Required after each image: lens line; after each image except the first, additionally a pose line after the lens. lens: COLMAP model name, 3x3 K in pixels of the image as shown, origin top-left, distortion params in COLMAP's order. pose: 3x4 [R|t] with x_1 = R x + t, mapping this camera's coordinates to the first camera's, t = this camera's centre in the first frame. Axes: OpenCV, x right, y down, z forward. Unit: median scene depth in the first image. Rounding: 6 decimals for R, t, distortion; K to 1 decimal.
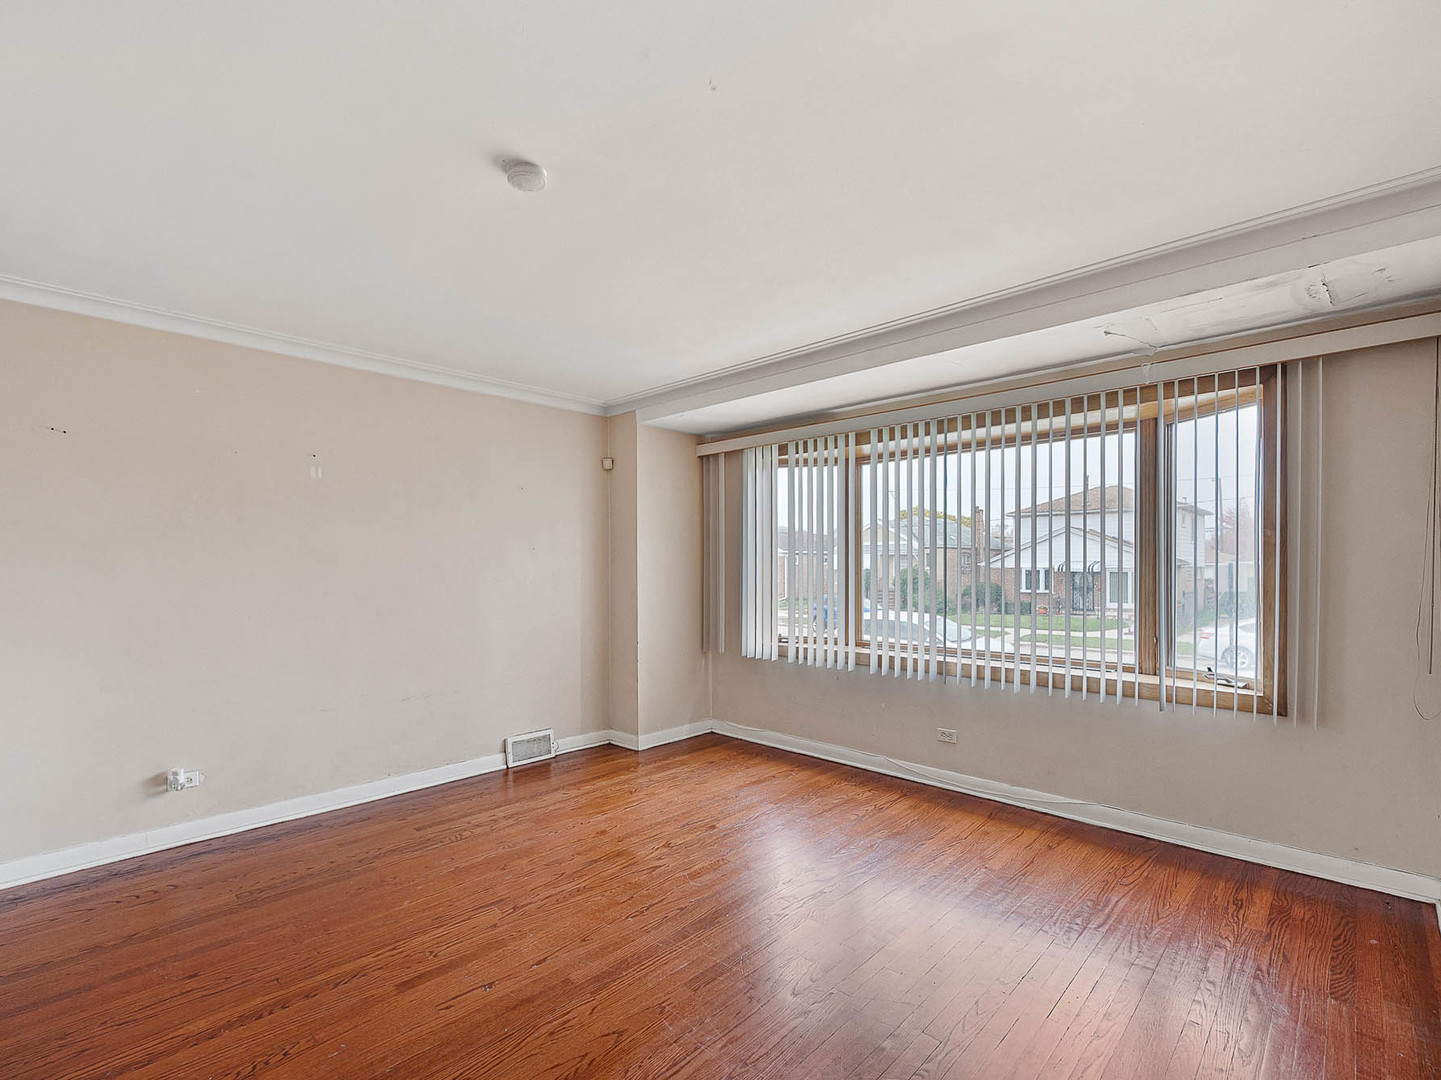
lens RADIAL K [[661.1, 0, 718.5], [0, 661.1, 548.6], [0, 0, 1]] dist [-0.000256, -0.000015]
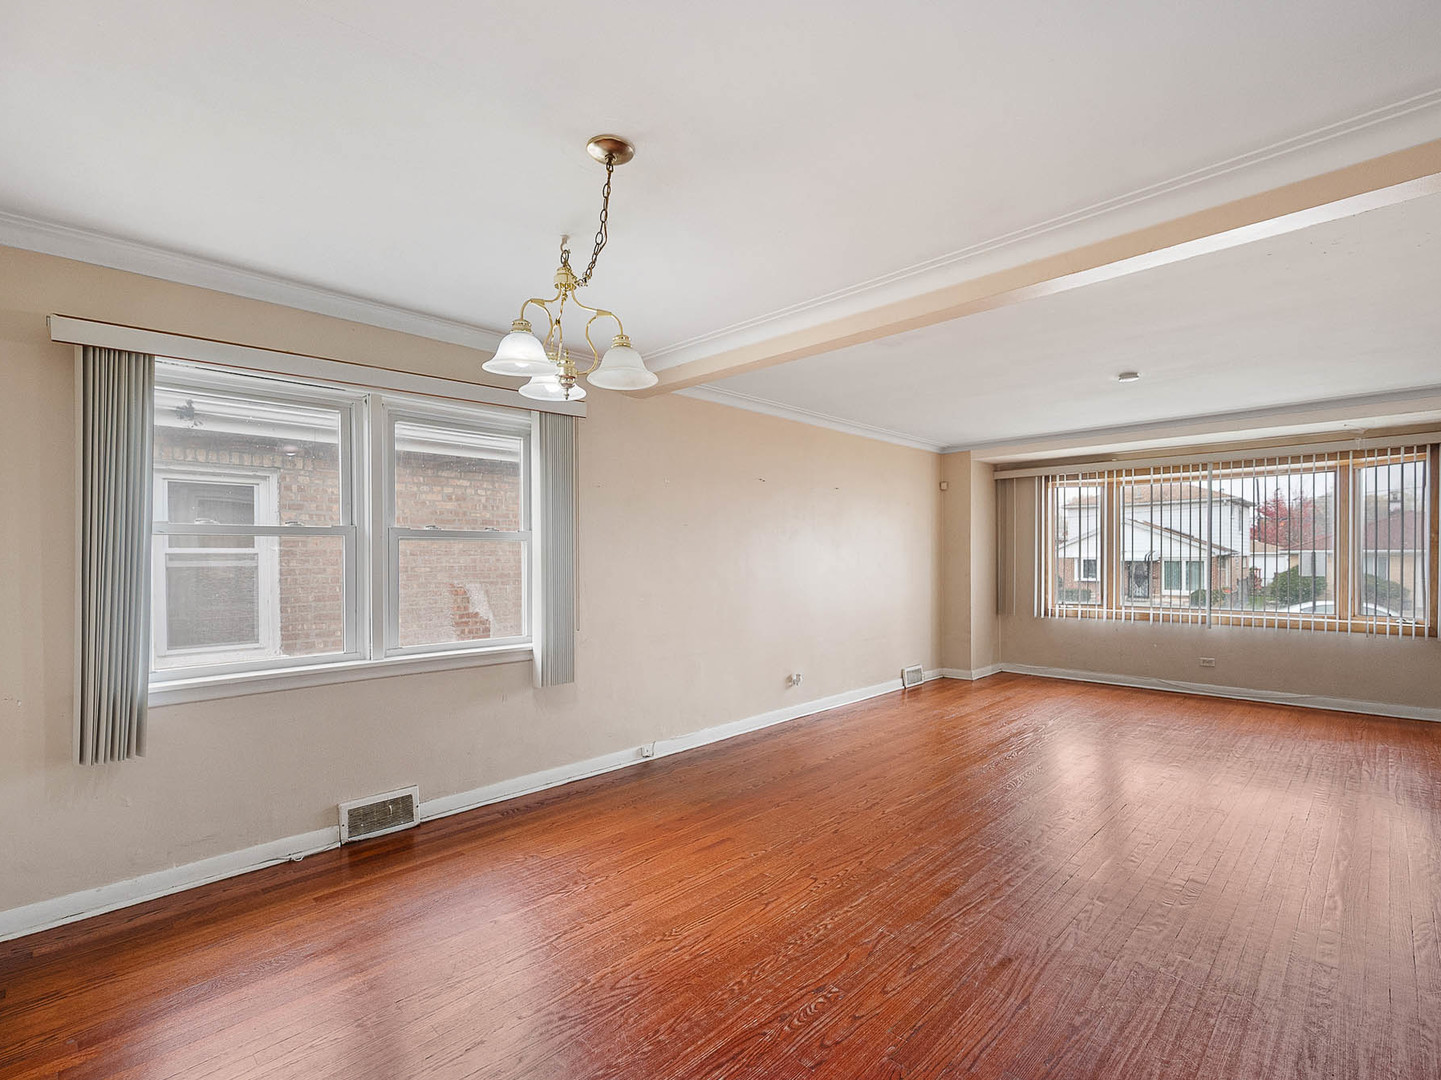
lens RADIAL K [[676.7, 0, 720.5], [0, 676.7, 540.0], [0, 0, 1]] dist [-0.000731, -0.000137]
pose [[0.999991, -0.002675, -0.003323, -0.677034], [0.002682, 0.999994, 0.001952, -0.013524], [0.003318, -0.001961, 0.999993, -0.516807]]
